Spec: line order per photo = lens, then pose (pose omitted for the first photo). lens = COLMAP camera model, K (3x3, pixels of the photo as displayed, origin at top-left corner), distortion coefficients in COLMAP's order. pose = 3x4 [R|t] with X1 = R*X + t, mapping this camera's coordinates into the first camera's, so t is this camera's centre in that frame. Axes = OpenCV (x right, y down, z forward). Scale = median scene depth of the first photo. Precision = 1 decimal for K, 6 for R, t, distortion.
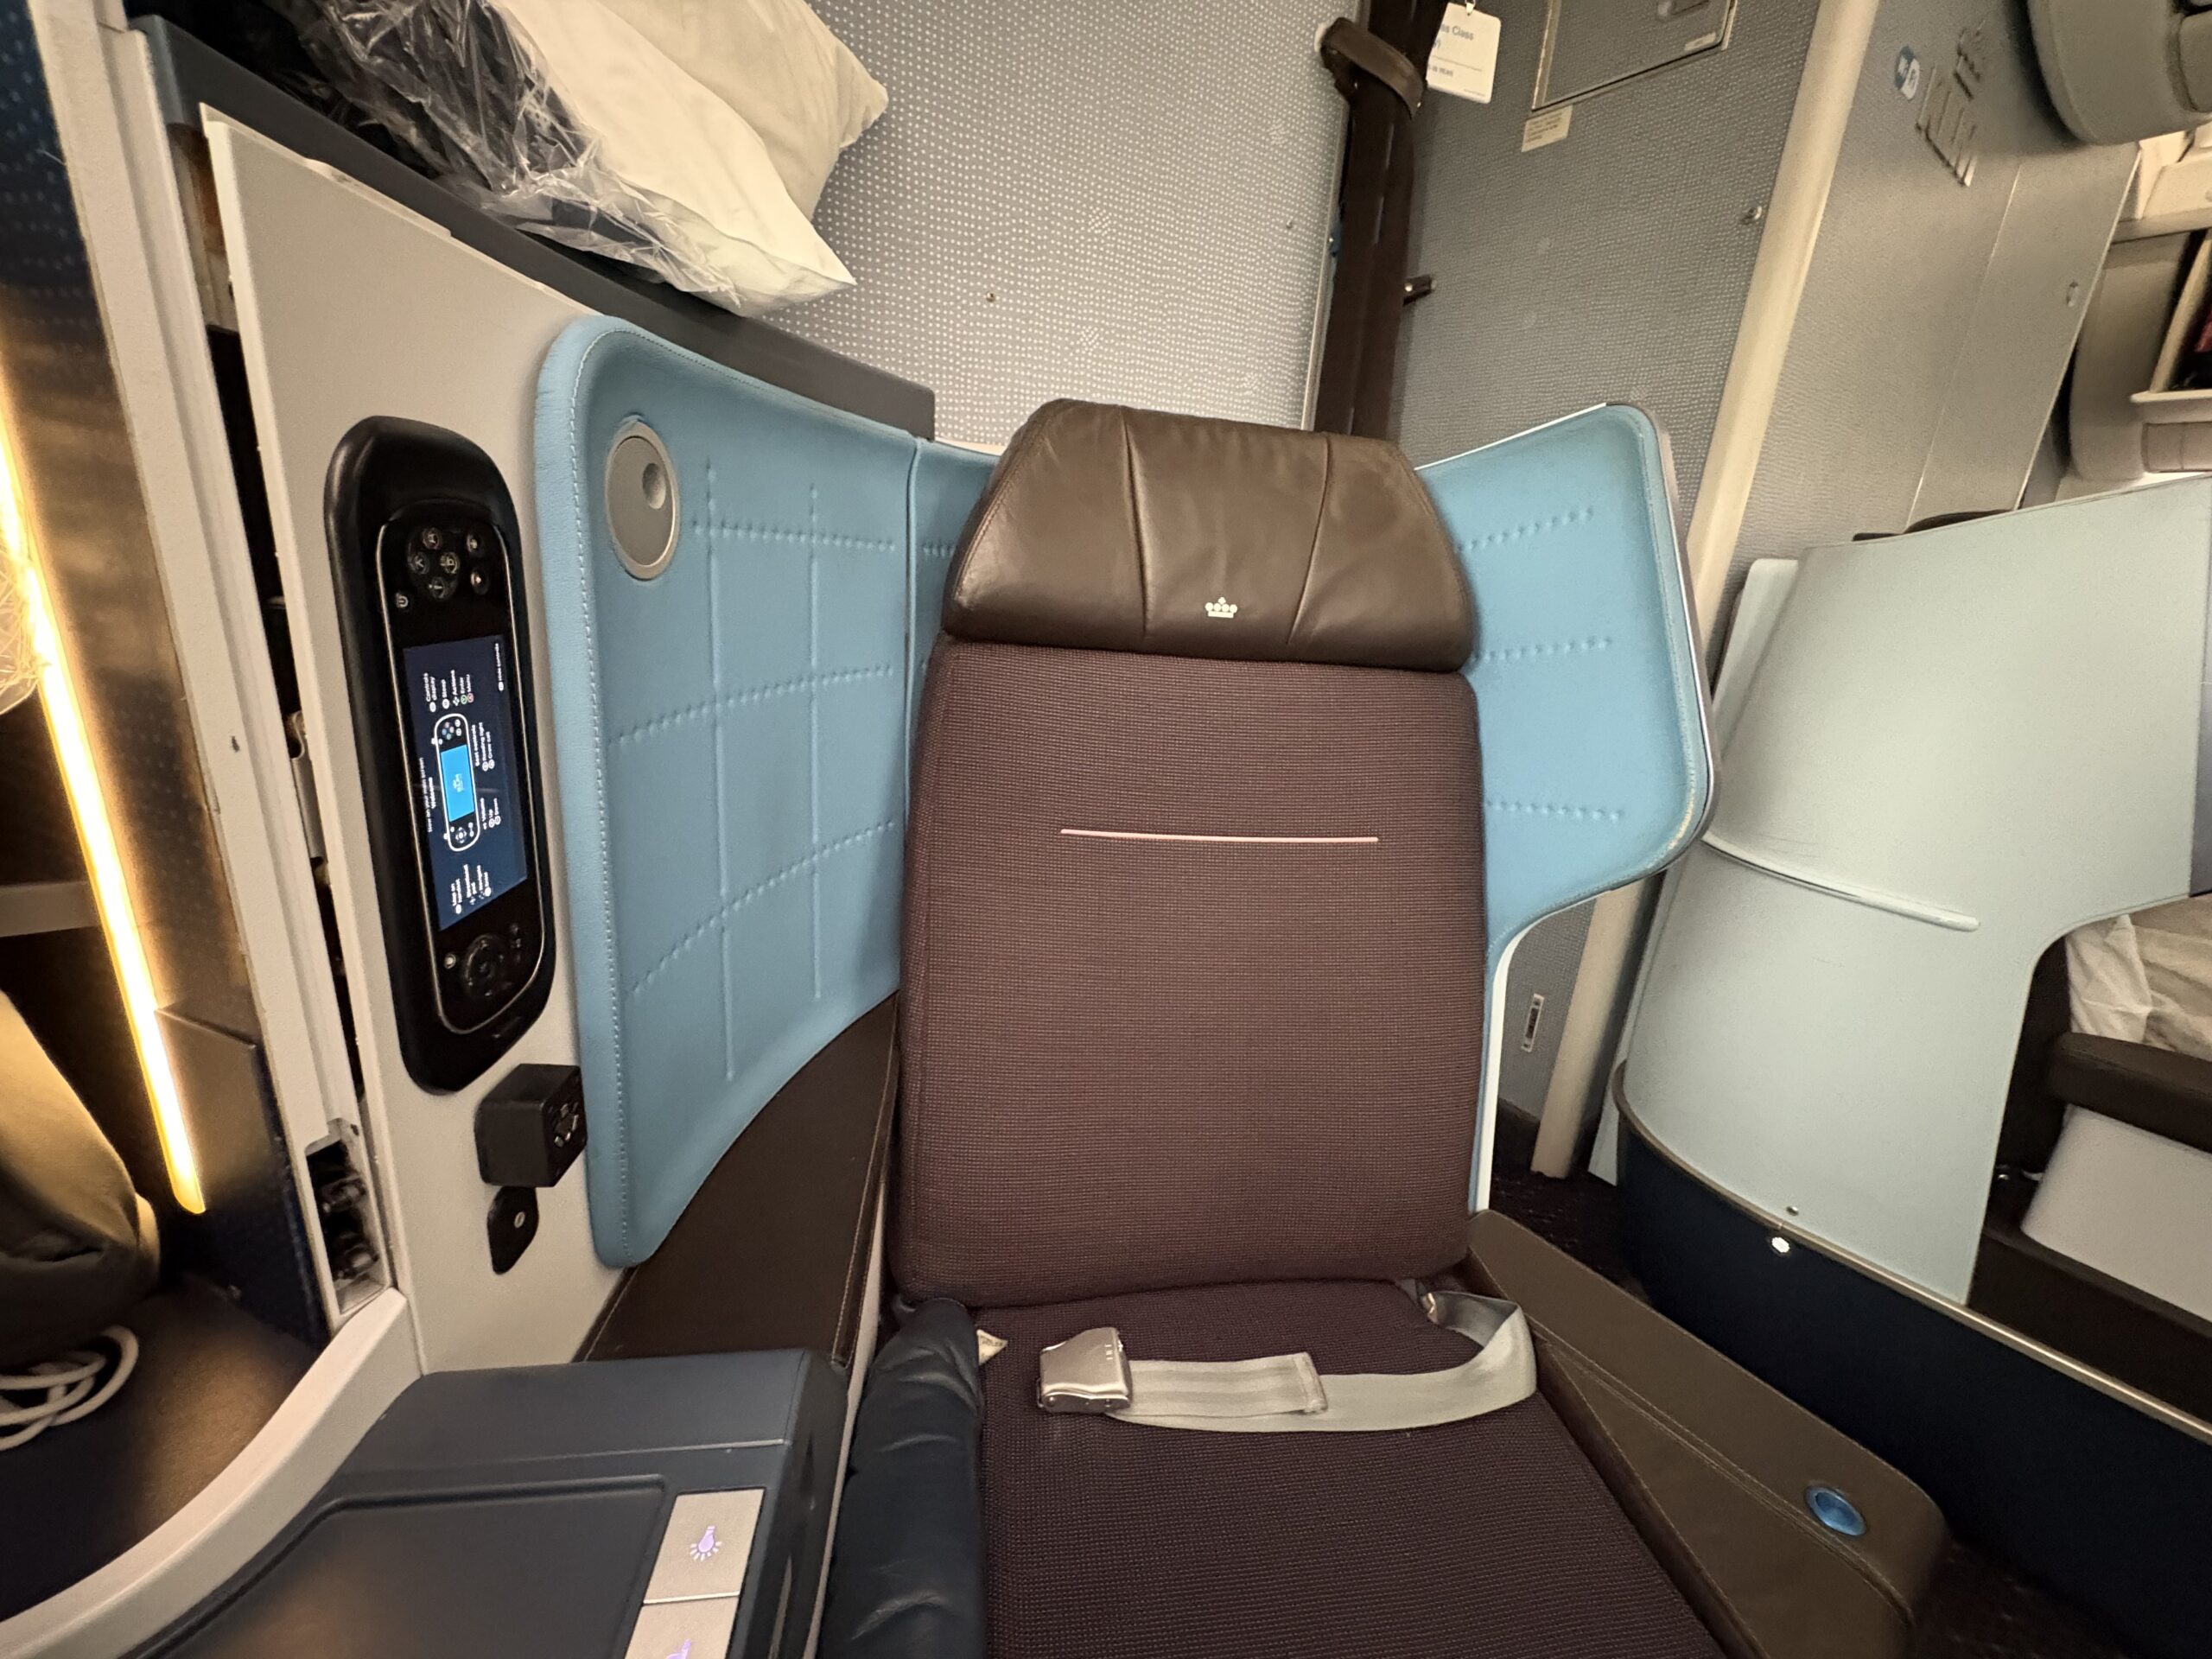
lens RADIAL K [[883.4, 0, 1106.0], [0, 883.4, 829.5], [0, 0, 1]] dist [0.002821, 0.000070]
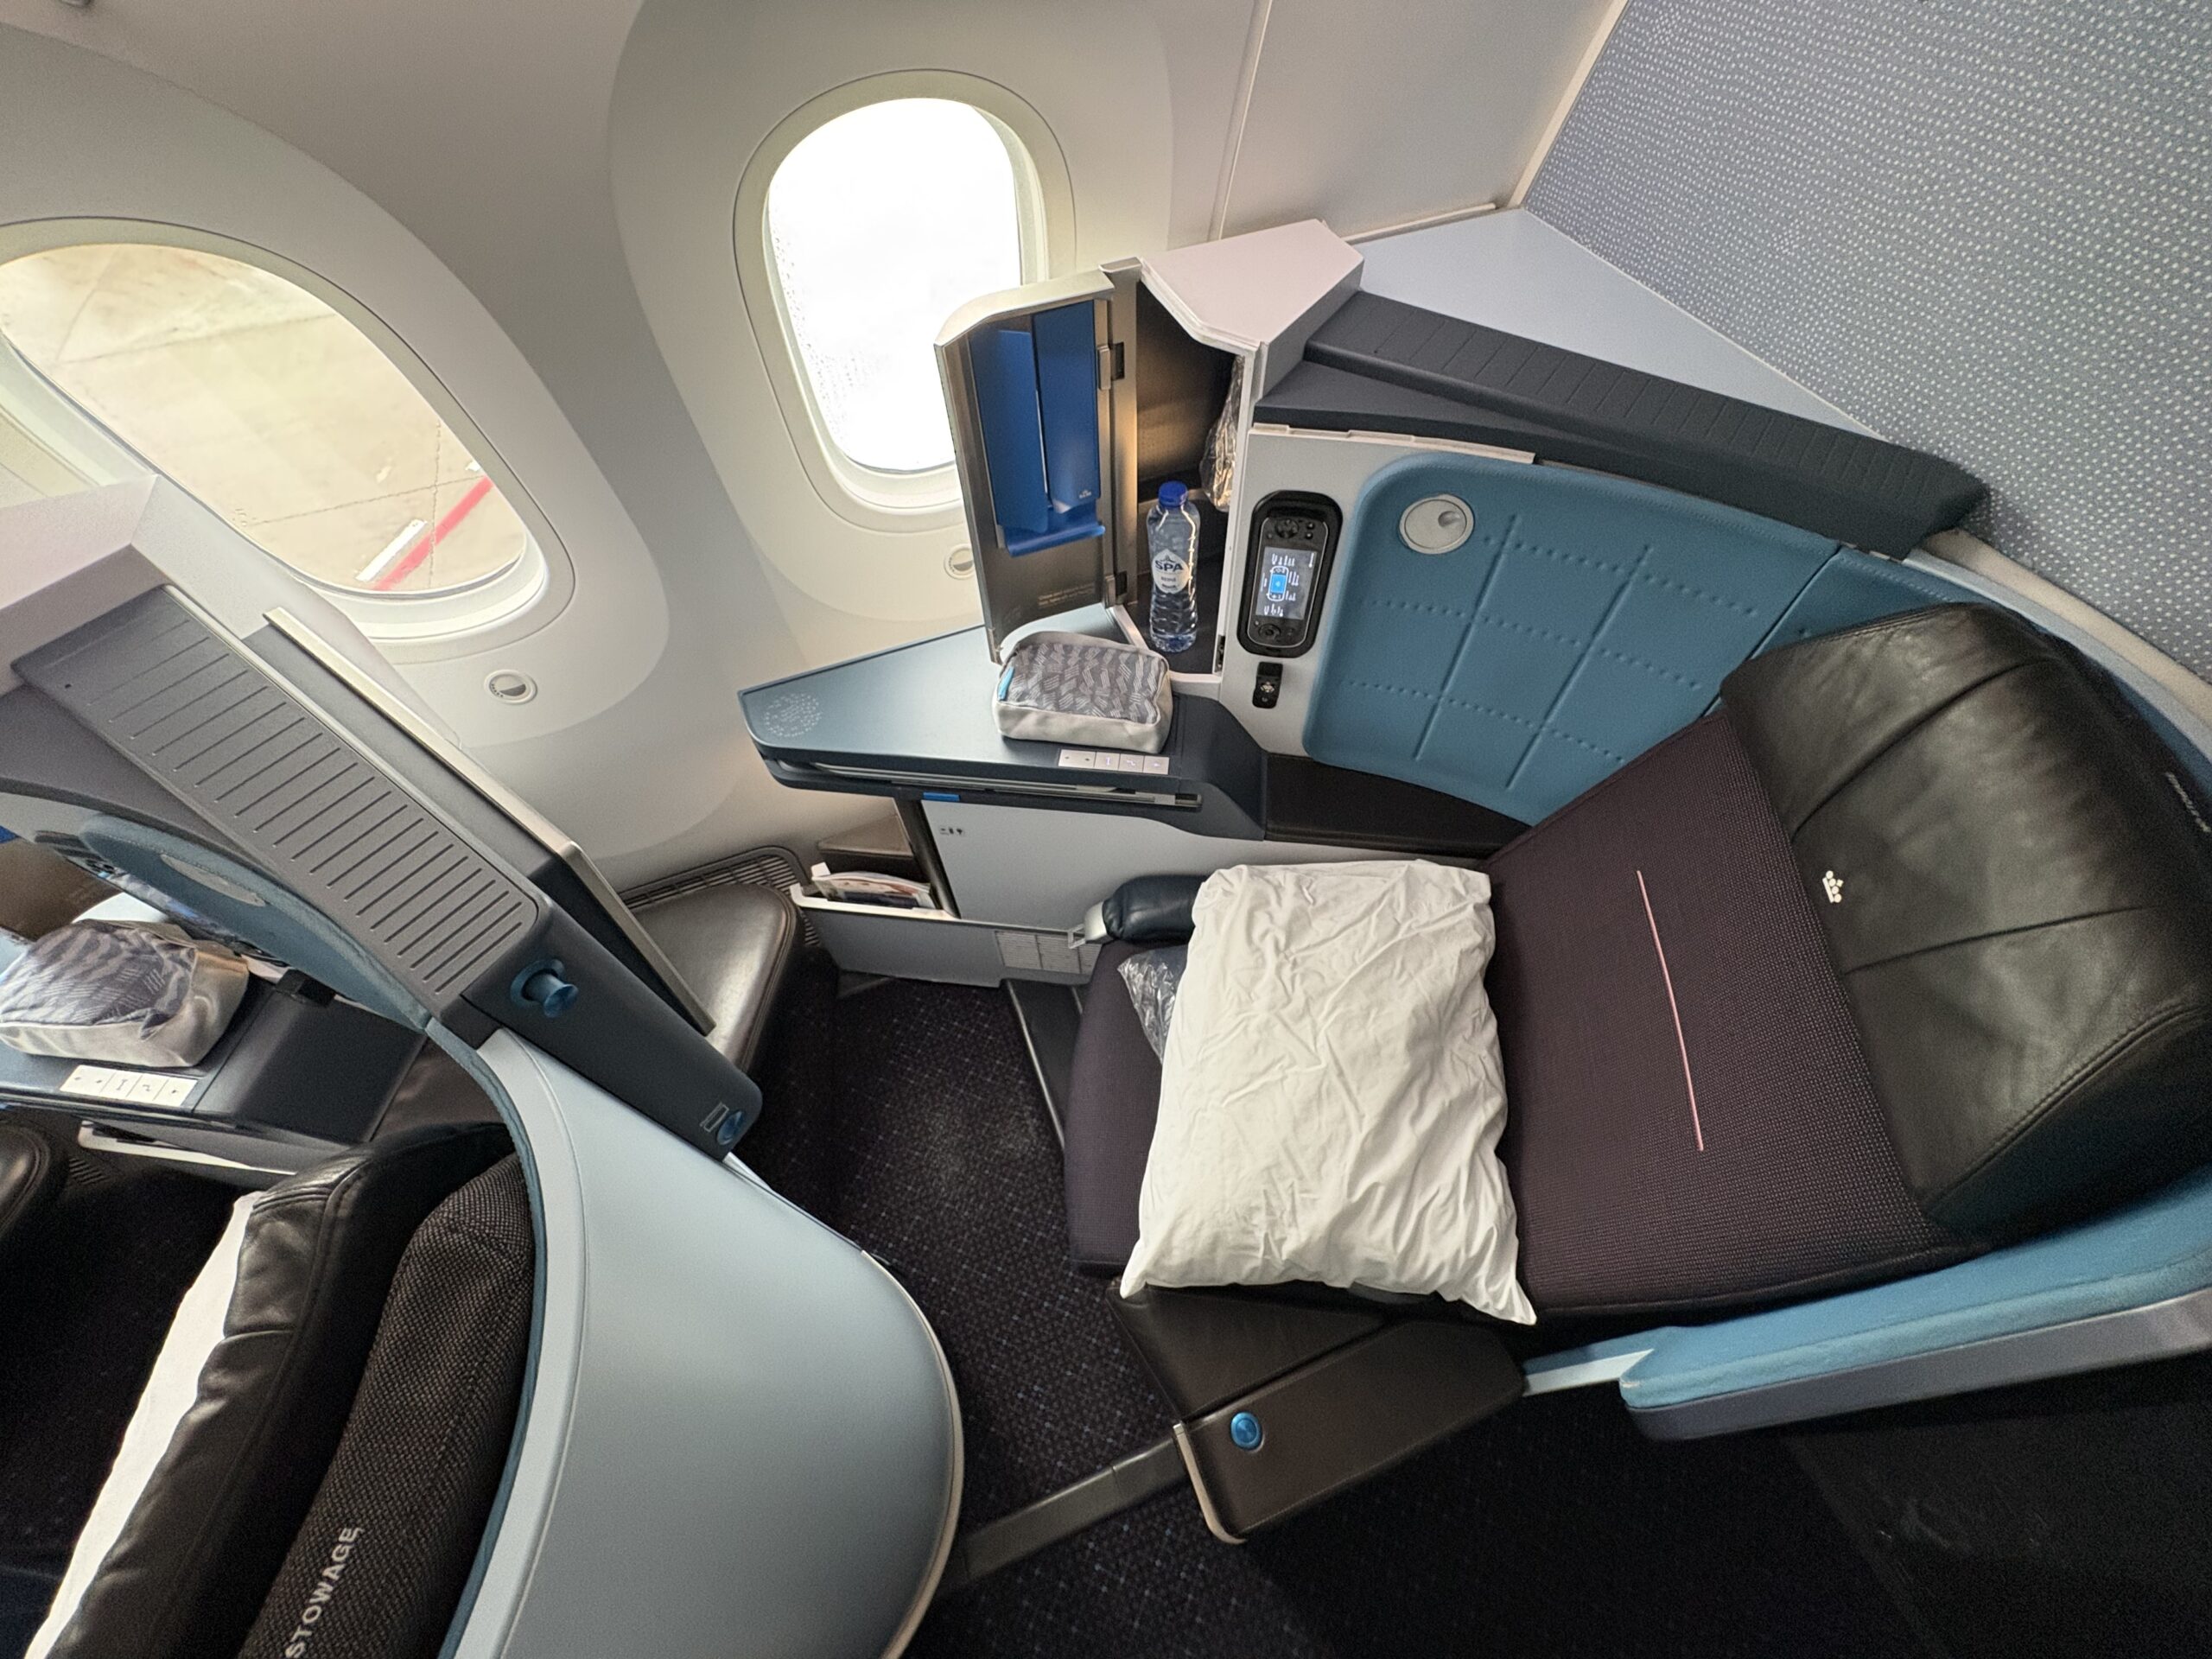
lens RADIAL K [[883.4, 0, 1106.0], [0, 883.4, 829.5], [0, 0, 1]] dist [0.002821, 0.000070]
pose [[-0.254112, 0.764808, -0.592027, 1.635461], [-0.266441, 0.533078, 0.803017, -1.633771], [0.929751, 0.361797, 0.068315, 0.441961]]
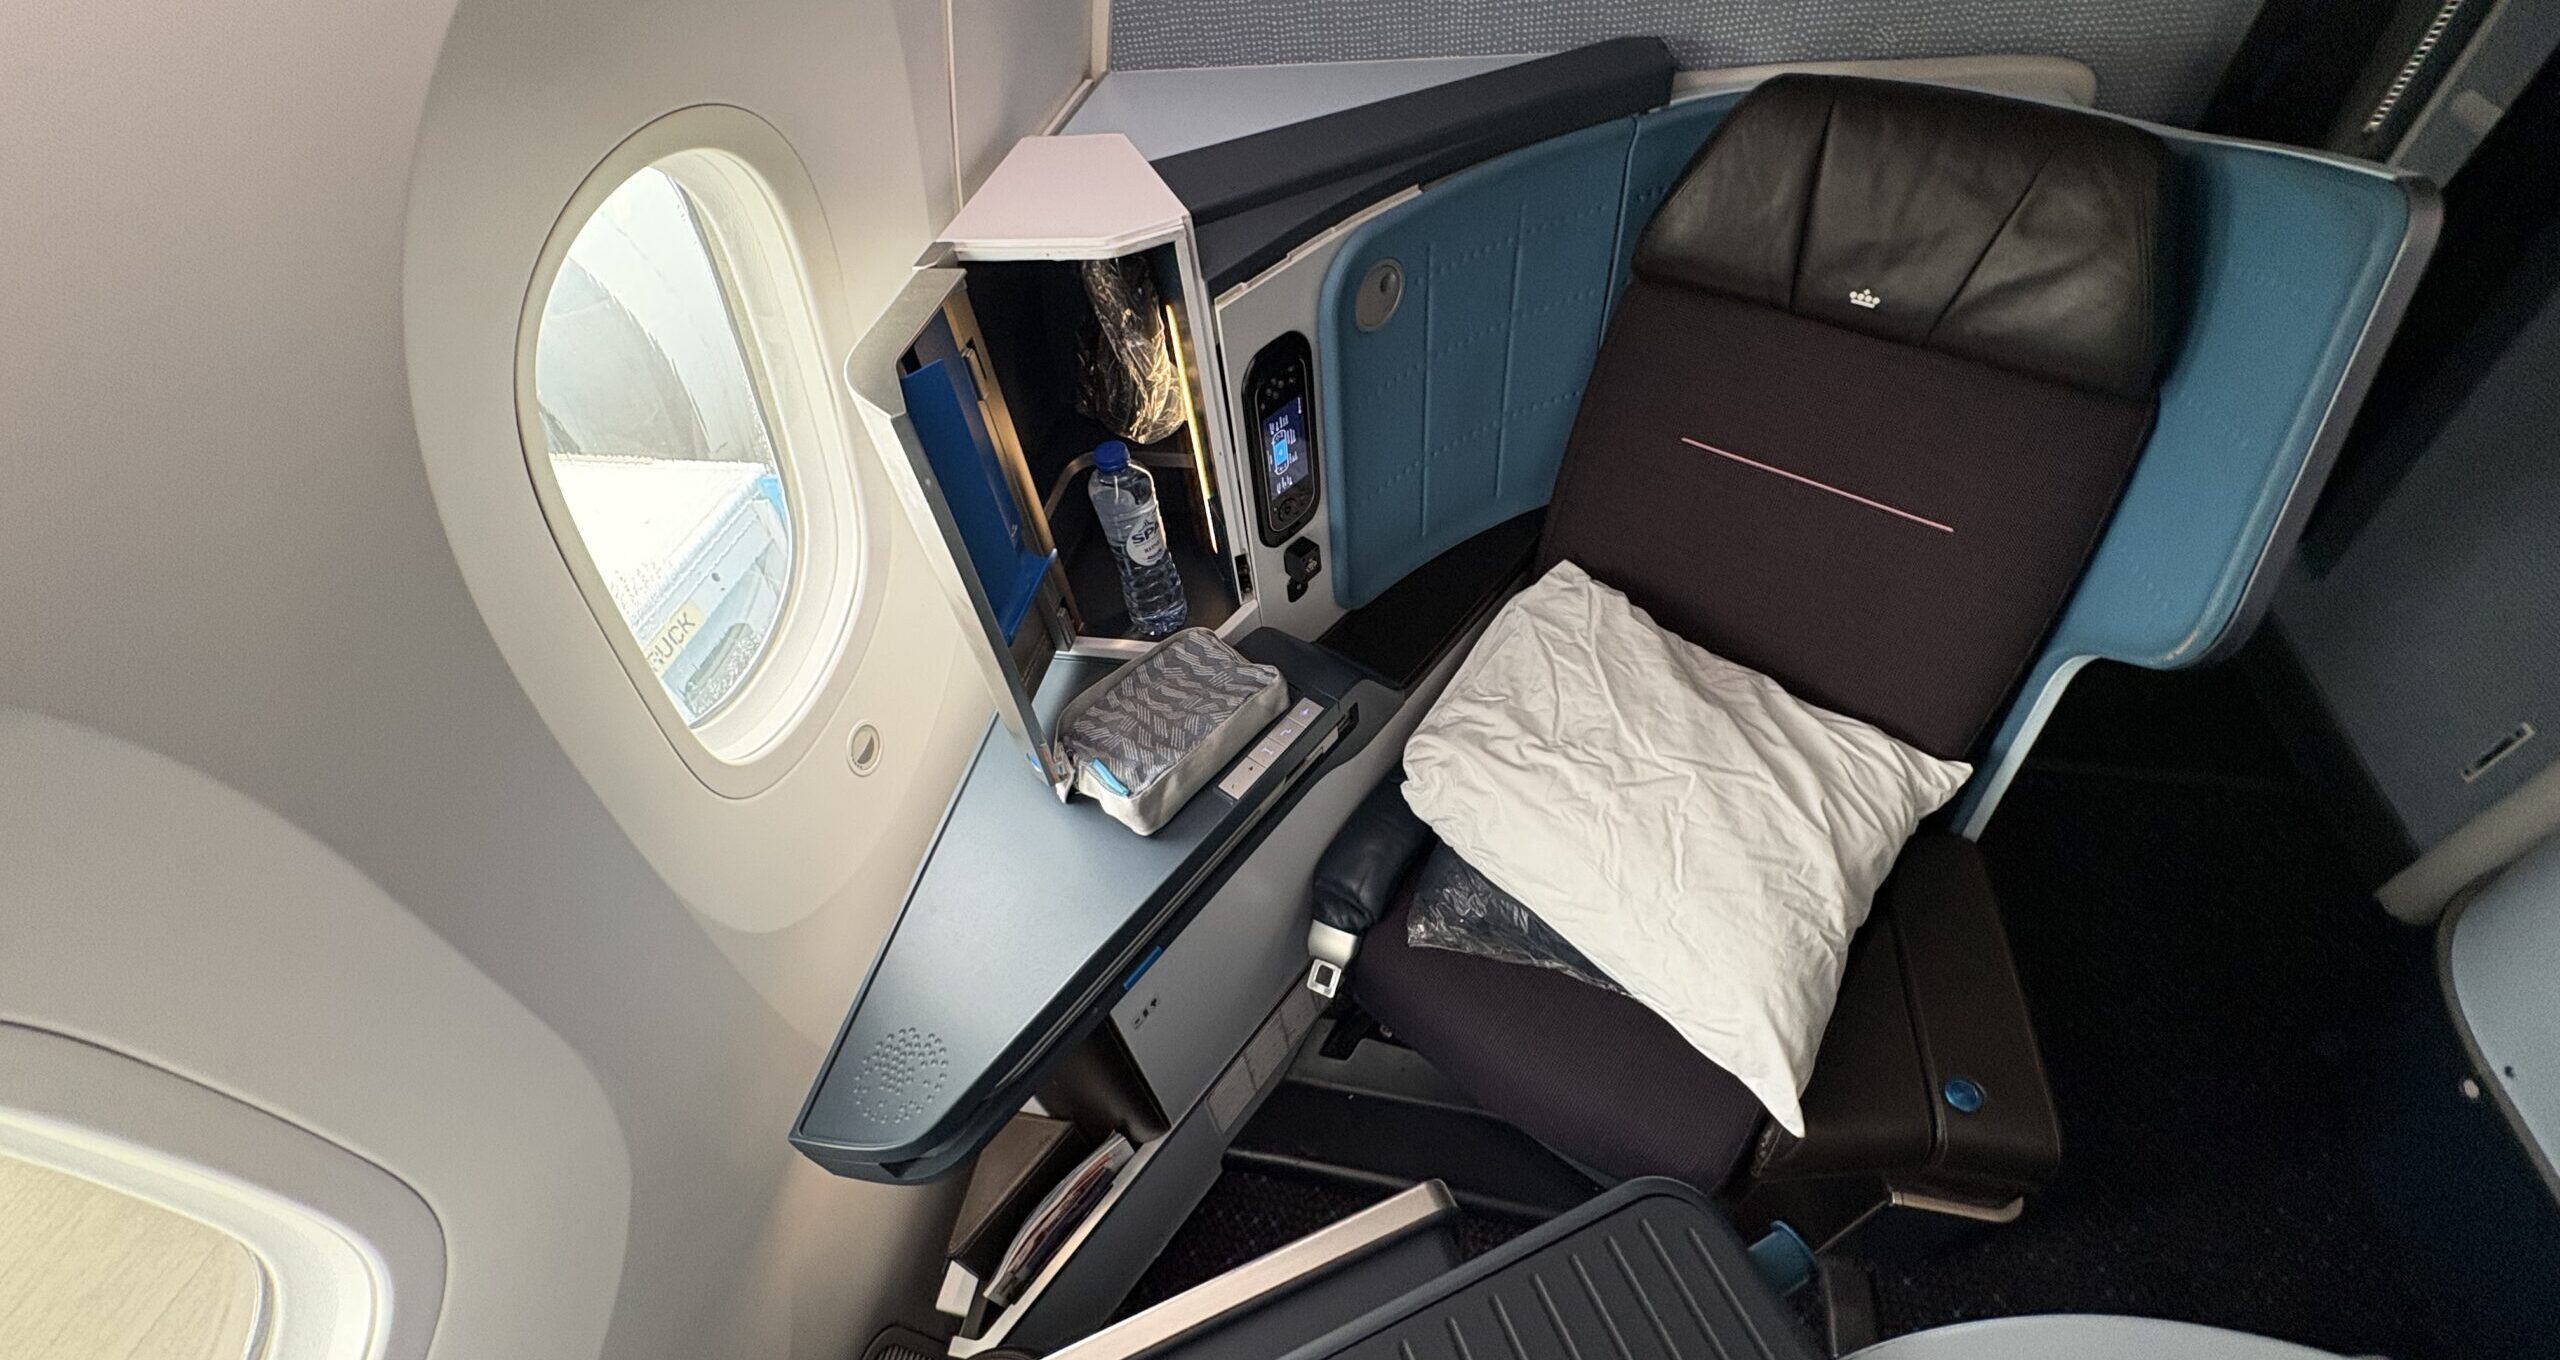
lens RADIAL K [[1016.7, 0, 1278.0], [0, 1016.7, 659.5], [0, 0, 1]] dist [-0.001036, -0.000036]
pose [[0.667345, 0.451595, -0.592210, 1.209443], [-0.065337, 0.827616, 0.557479, -1.084307], [0.741877, -0.333338, 0.581811, -0.902475]]
